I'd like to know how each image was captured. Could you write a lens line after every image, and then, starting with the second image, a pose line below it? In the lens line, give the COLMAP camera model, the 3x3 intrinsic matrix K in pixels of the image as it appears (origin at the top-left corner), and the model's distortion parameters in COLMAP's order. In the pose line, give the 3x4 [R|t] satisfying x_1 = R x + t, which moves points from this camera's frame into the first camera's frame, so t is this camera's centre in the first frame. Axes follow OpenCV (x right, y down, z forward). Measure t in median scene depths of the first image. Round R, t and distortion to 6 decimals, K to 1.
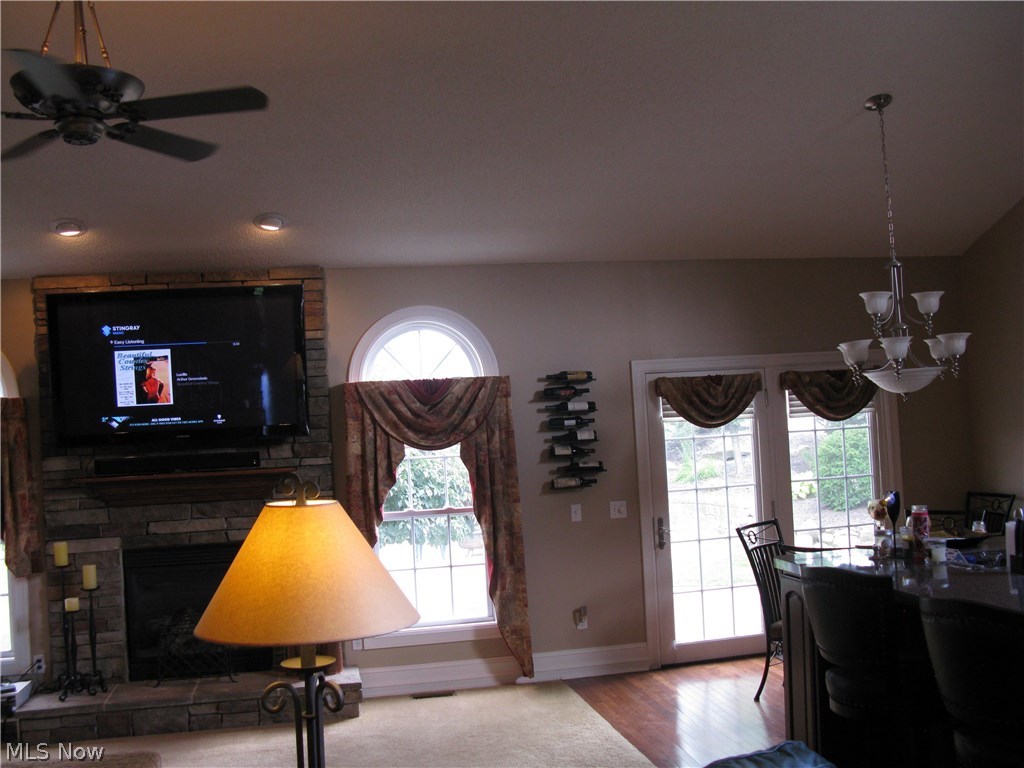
lens RADIAL K [[1055.2, 0, 512.0], [0, 1055.2, 384.0], [0, 0, 1]] dist [-0.208140, 0.258259]
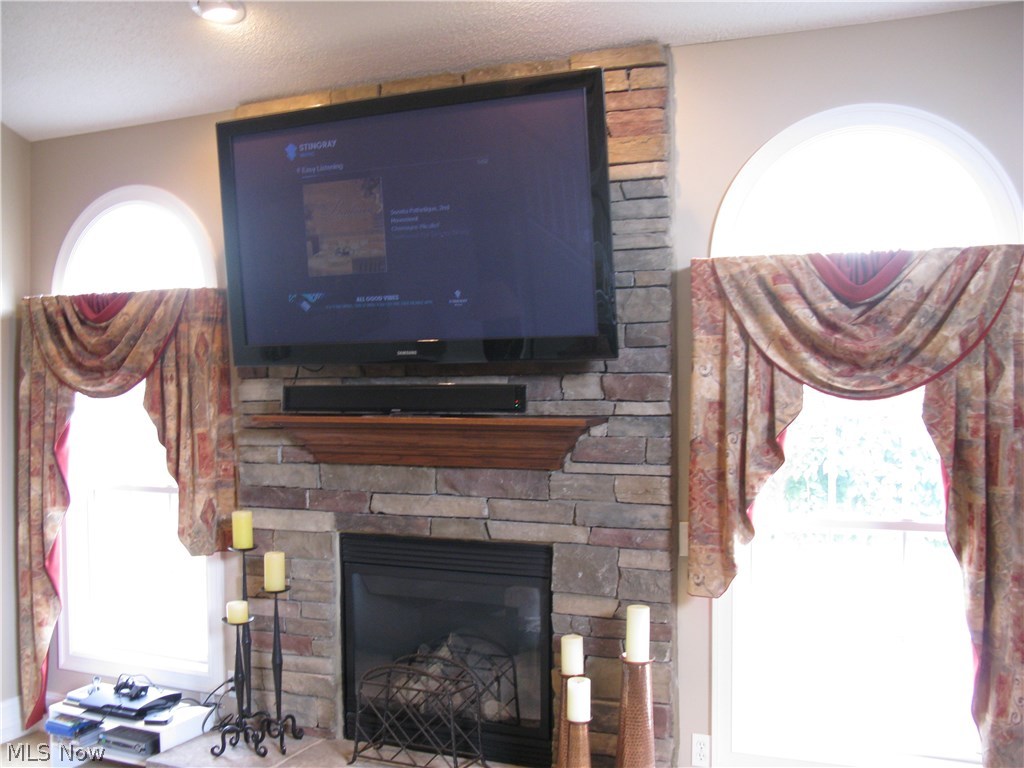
lens RADIAL K [[1055.2, 0, 512.0], [0, 1055.2, 384.0], [0, 0, 1]] dist [-0.208140, 0.258259]
pose [[0.809337, 0.050033, -0.585210, 0.069782], [-0.012041, 0.997569, 0.068635, 0.025277], [0.587221, -0.048502, 0.807972, 0.525318]]
